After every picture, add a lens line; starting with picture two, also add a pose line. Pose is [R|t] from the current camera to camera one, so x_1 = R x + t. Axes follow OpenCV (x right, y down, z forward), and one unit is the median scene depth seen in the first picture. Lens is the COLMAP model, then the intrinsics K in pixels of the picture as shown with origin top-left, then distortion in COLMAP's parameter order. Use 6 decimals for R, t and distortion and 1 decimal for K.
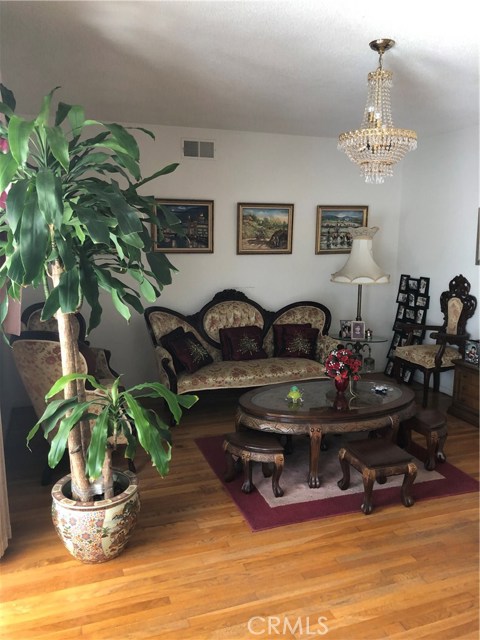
lens RADIAL K [[516.1, 0, 240.4], [0, 516.1, 320.3], [0, 0, 1]] dist [-0.018560, -0.014815]
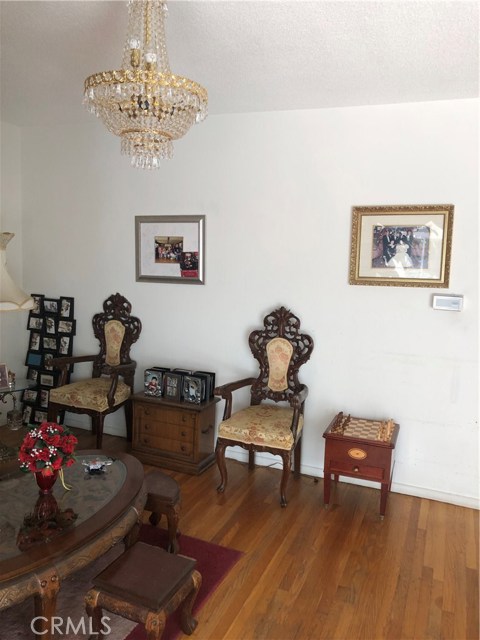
lens RADIAL K [[516.1, 0, 245.7], [0, 516.1, 308.9], [0, 0, 1]] dist [-0.018560, -0.014815]
pose [[0.658792, -0.062123, 0.749756, -0.073465], [0.090931, 0.995854, 0.002615, -0.044557], [-0.746810, 0.066453, 0.661709, 0.271718]]
